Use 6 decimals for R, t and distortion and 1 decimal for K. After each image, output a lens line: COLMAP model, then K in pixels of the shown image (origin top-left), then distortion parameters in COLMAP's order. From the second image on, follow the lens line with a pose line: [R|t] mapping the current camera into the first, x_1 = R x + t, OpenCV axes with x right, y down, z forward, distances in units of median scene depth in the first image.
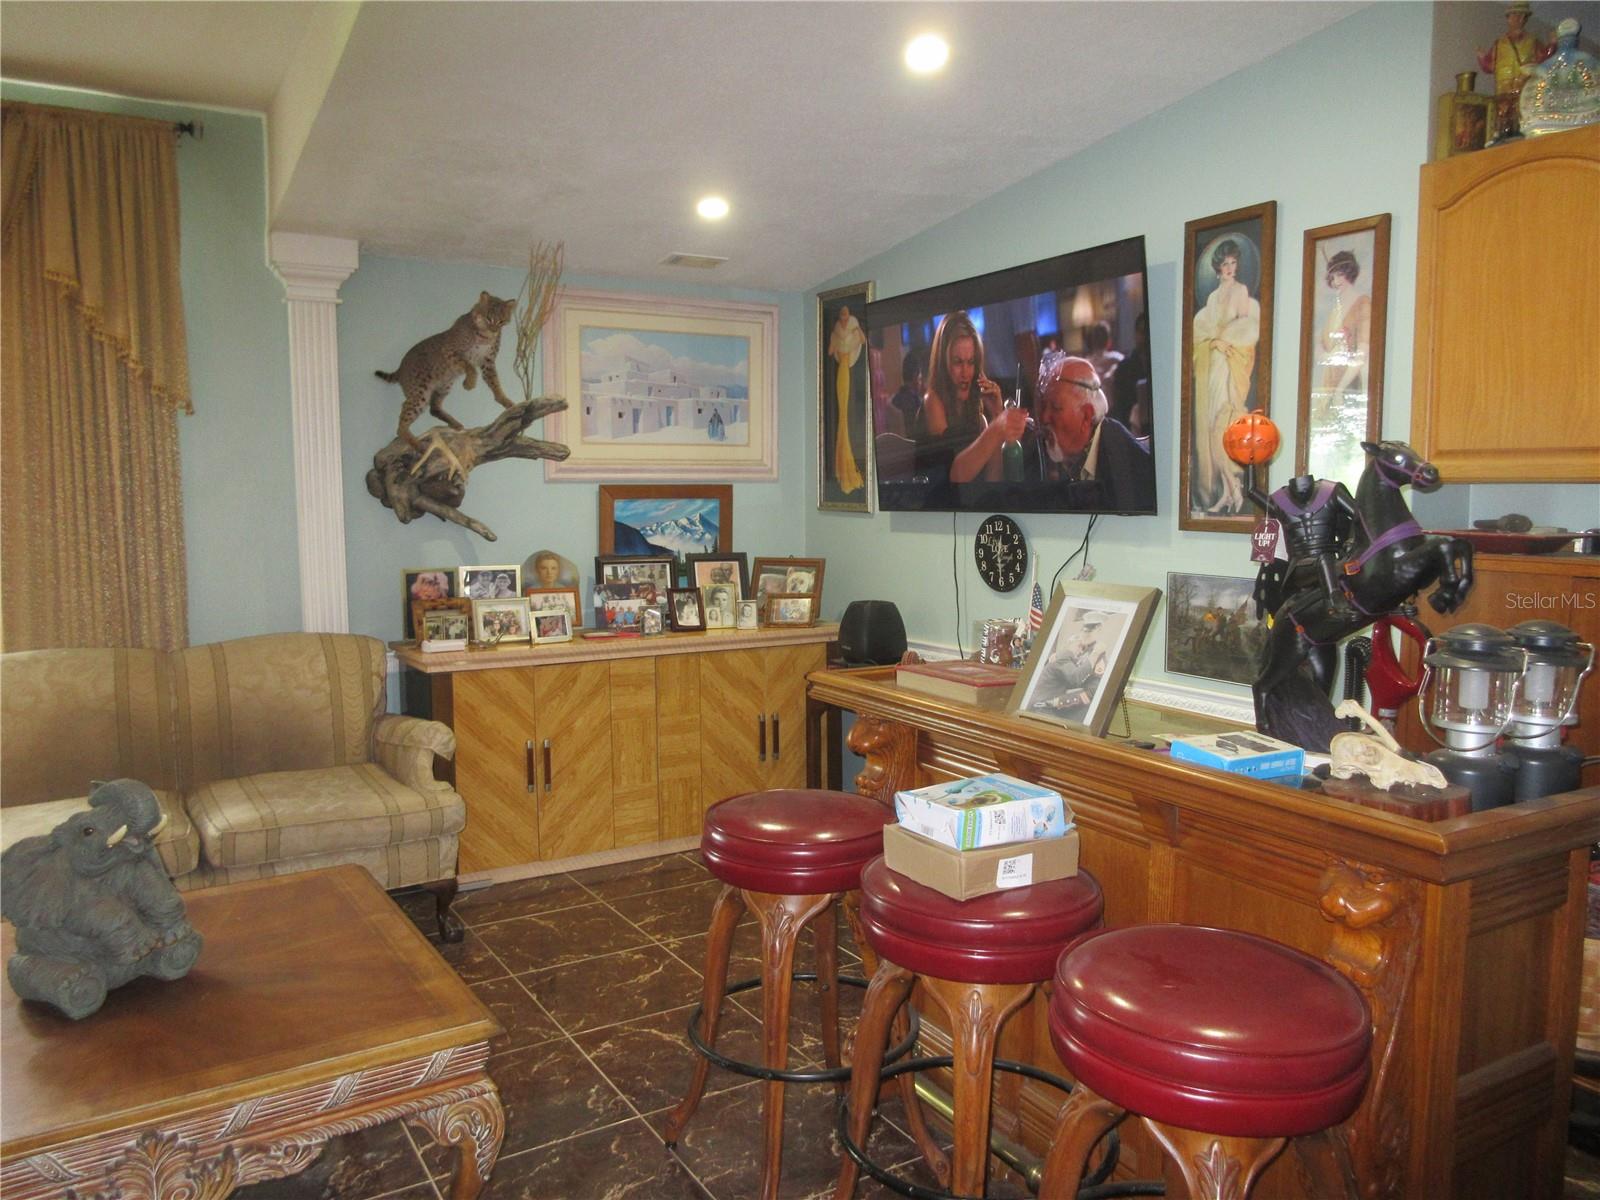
lens RADIAL K [[1172.2, 0, 803.8], [0, 1172.2, 586.2], [0, 0, 1]] dist [-0.015074, 0.003534]
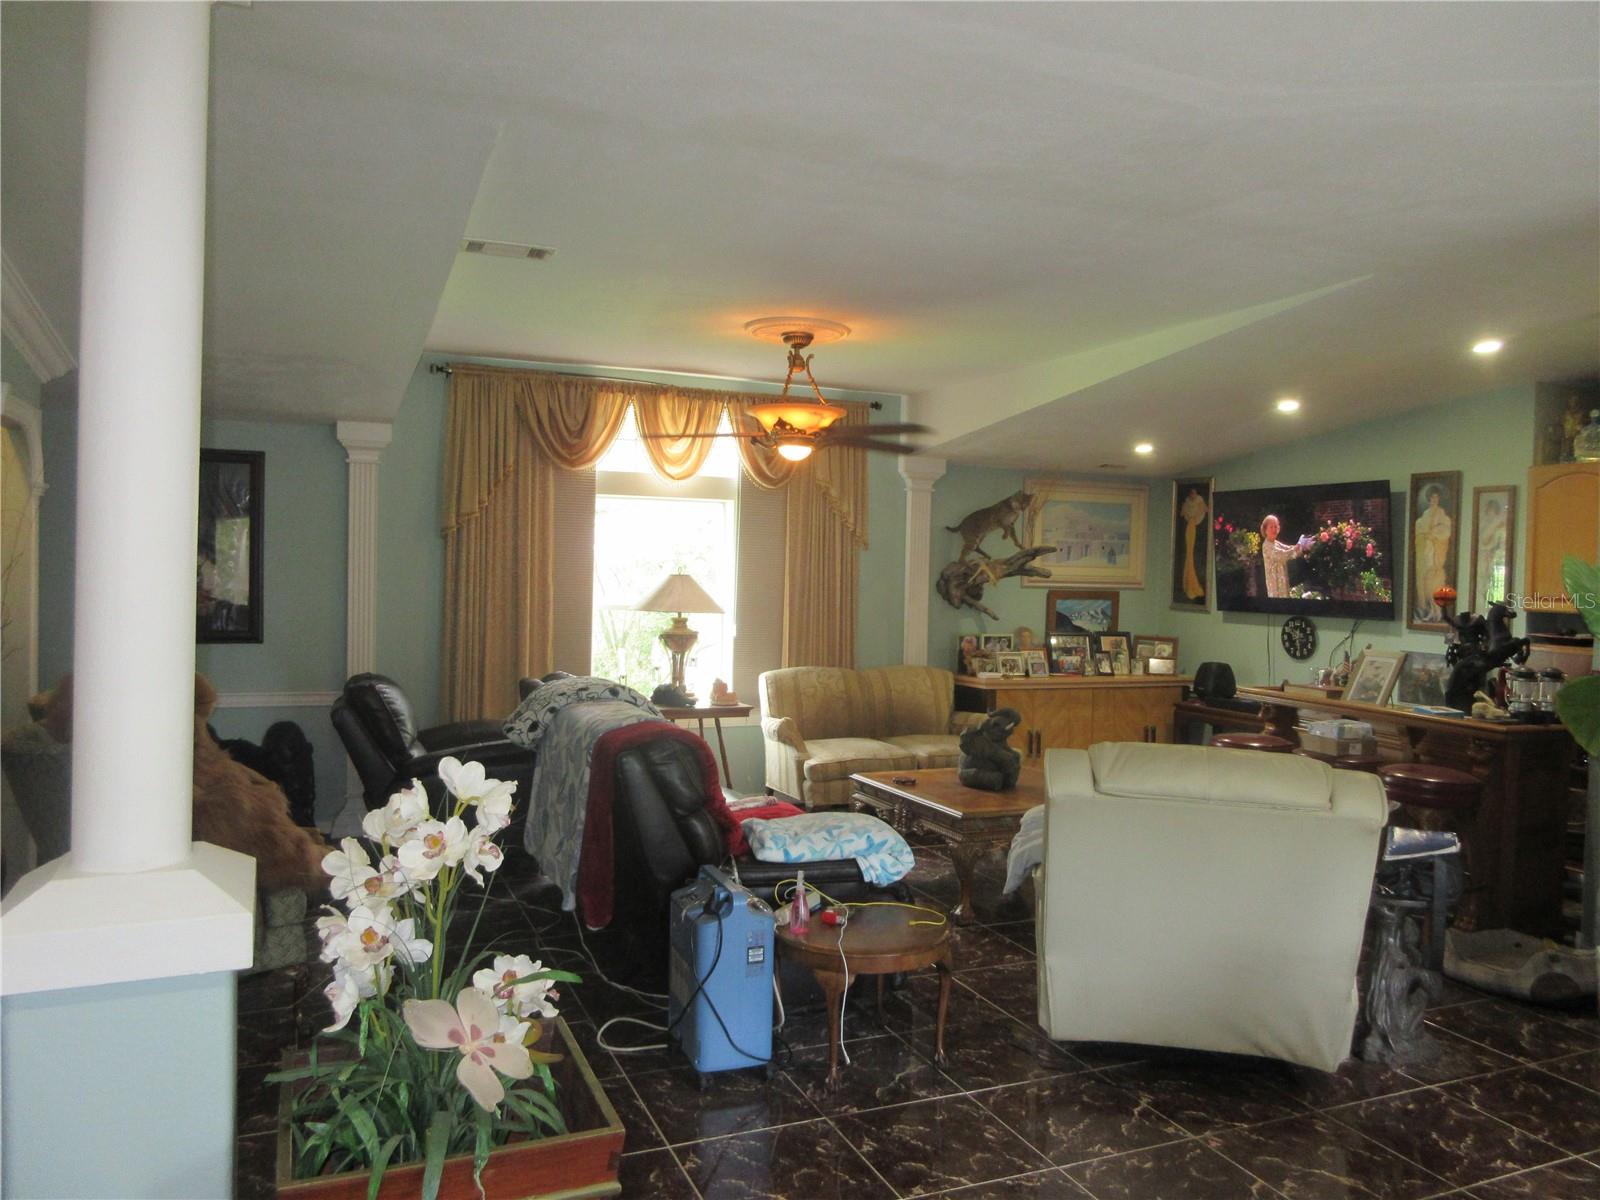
lens RADIAL K [[1172.2, 0, 803.8], [0, 1172.2, 586.2], [0, 0, 1]] dist [-0.015074, 0.003534]
pose [[0.989480, 0.031680, -0.141155, -0.327203], [-0.040633, 0.997310, -0.061004, 0.032838], [0.138843, 0.066098, 0.988106, -0.871088]]
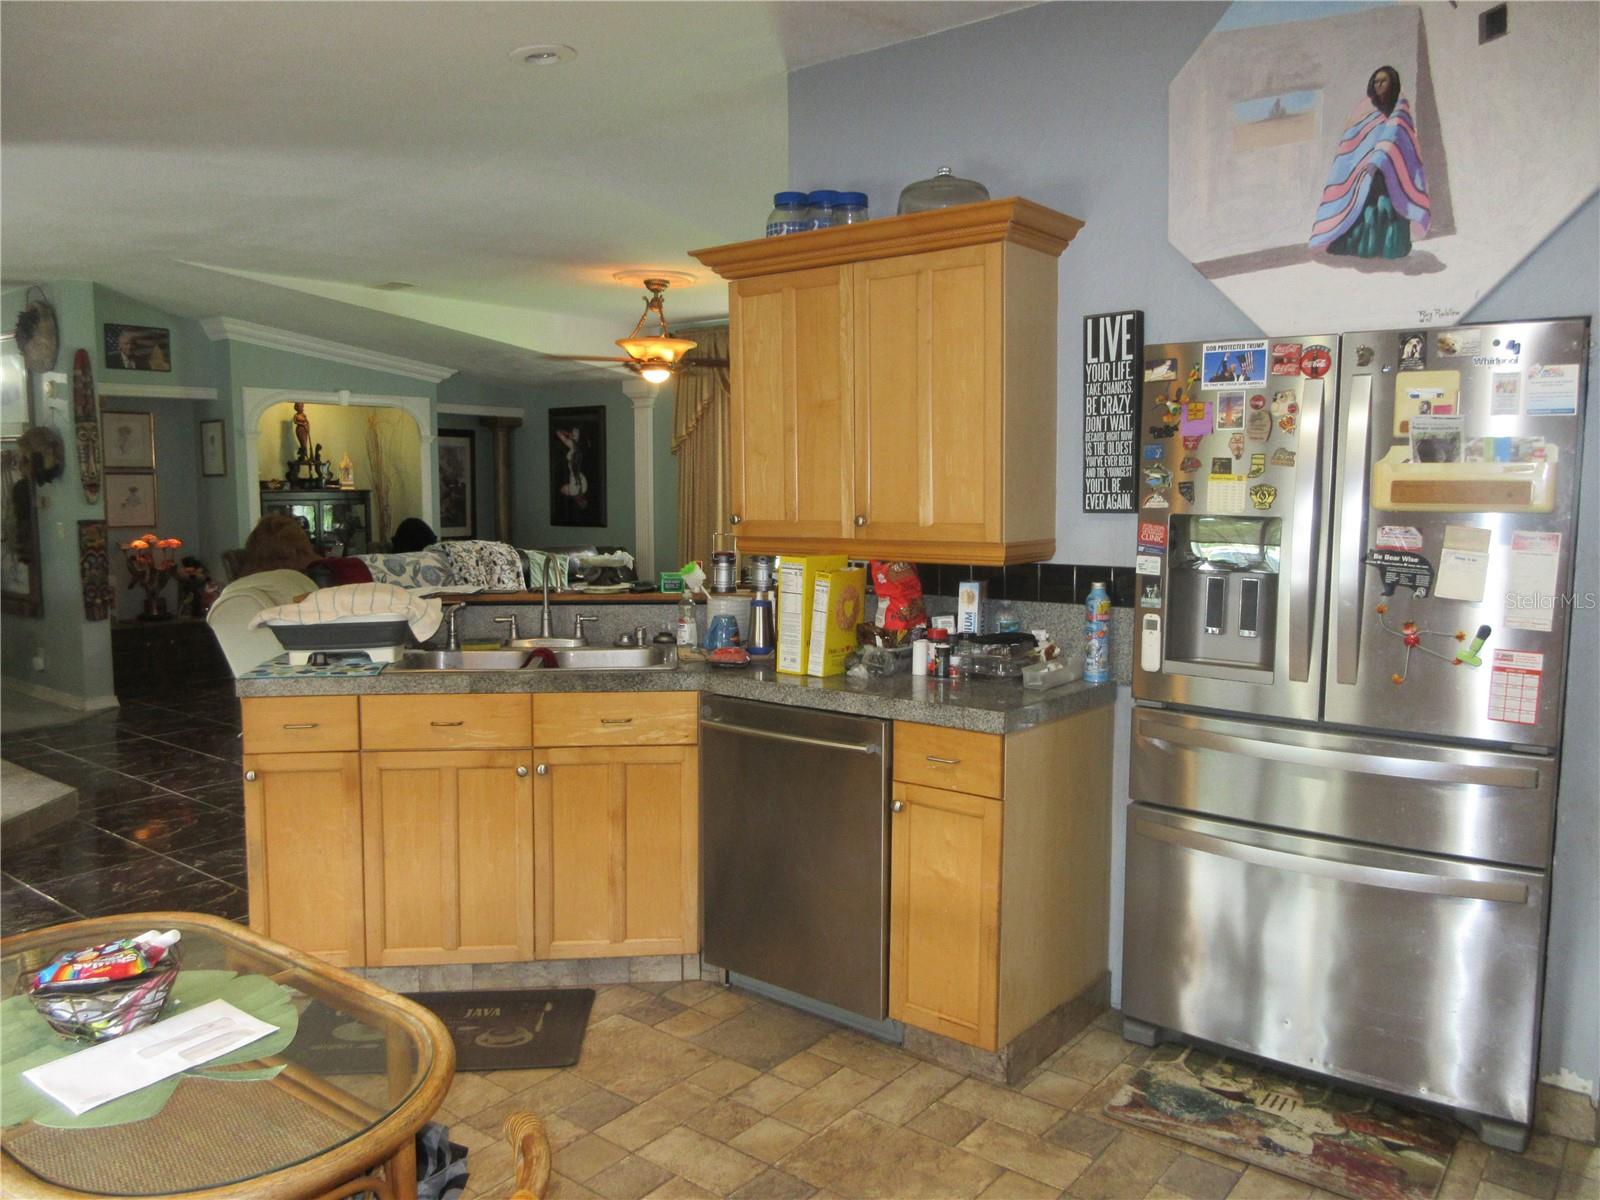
lens RADIAL K [[1172.2, 0, 803.8], [0, 1172.2, 586.2], [0, 0, 1]] dist [-0.015074, 0.003534]
pose [[0.353854, 0.081220, -0.931767, 1.168818], [-0.081289, 0.995123, 0.055872, -0.012530], [0.931761, 0.055972, 0.358731, 0.064408]]
